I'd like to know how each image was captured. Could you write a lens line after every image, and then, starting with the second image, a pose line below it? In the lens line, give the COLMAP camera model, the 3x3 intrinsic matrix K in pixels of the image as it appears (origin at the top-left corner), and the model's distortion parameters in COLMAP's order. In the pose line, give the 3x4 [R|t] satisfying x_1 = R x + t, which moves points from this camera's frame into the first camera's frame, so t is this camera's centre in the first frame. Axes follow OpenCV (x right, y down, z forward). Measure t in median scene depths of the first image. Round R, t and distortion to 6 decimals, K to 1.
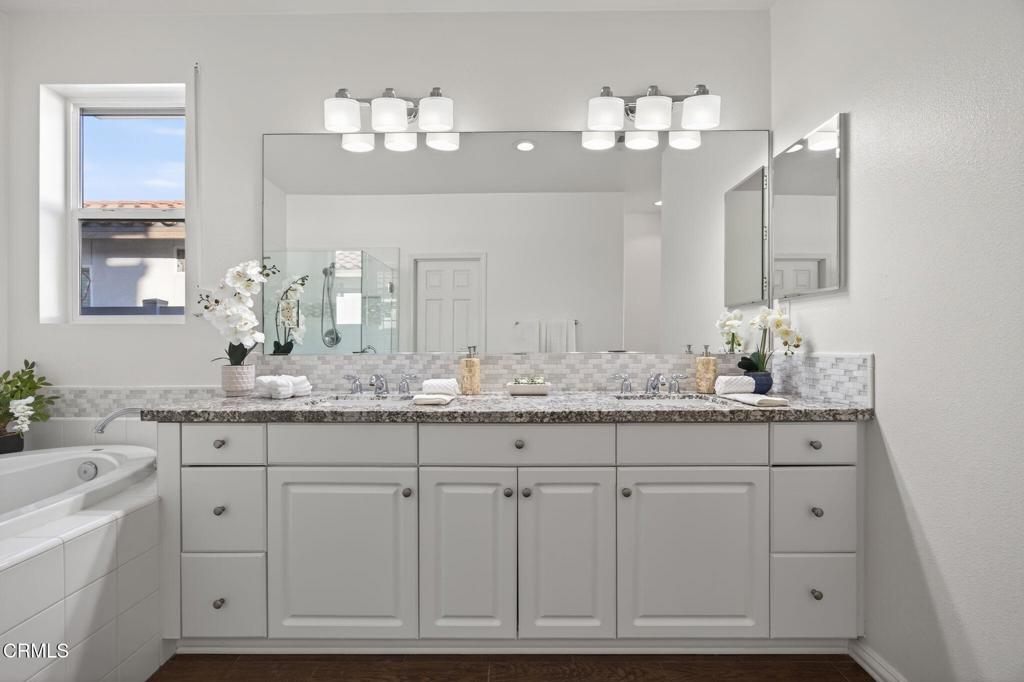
lens RADIAL K [[421.1, 0, 510.0], [0, 421.1, 343.7], [0, 0, 1]] dist [-0.013819, 0.003605]
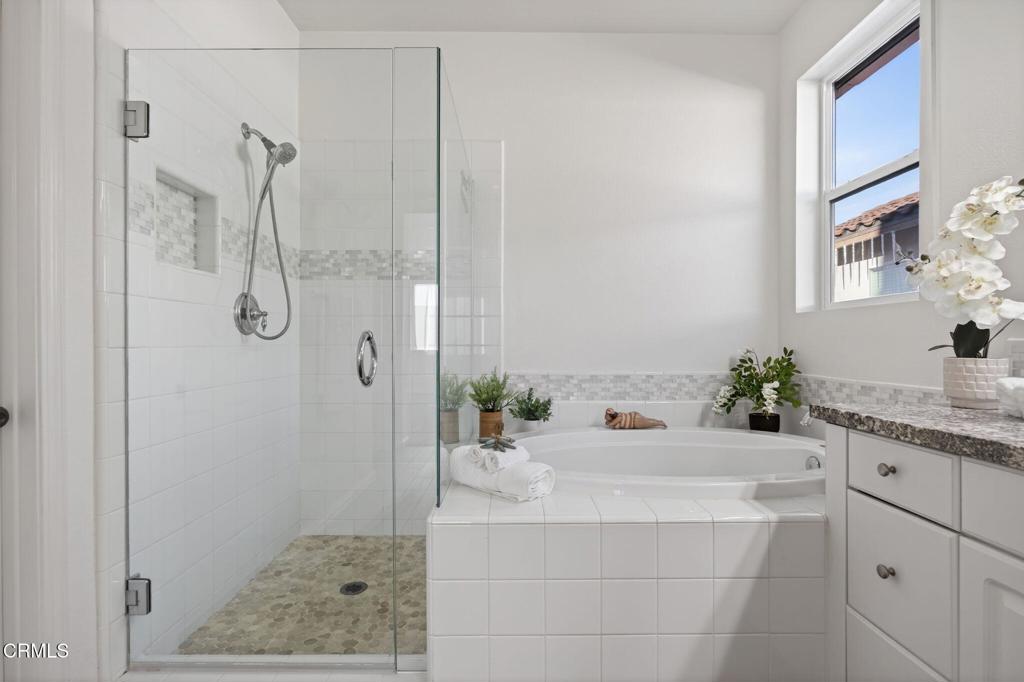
lens RADIAL K [[470.2, 0, 515.0], [0, 470.2, 346.3], [0, 0, 1]] dist [-0.011092, 0.001211]
pose [[0.027189, 0.008100, -0.999597, 0.016452], [-0.006139, 0.999950, 0.007936, 0.036783], [0.999611, 0.005920, 0.027237, 0.340018]]
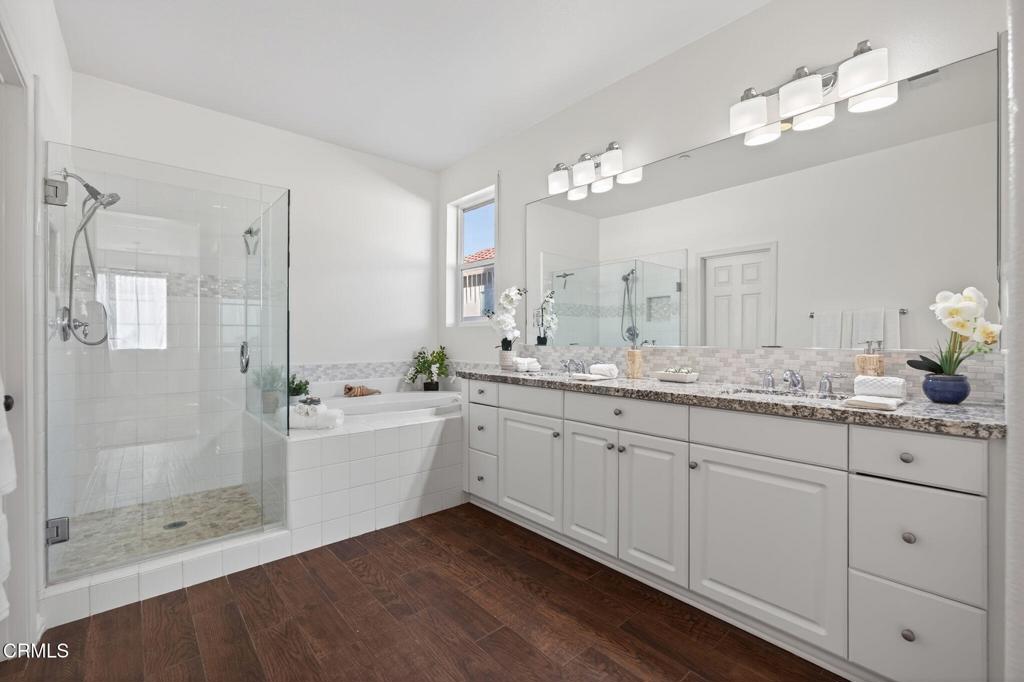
lens RADIAL K [[421.1, 0, 511.3], [0, 421.1, 342.3], [0, 0, 1]] dist [-0.013819, 0.003605]
pose [[0.678425, 0.011295, -0.734583, 0.649087], [-0.007539, 0.999936, 0.008412, 0.004993], [0.734631, -0.000168, 0.678467, -0.135785]]
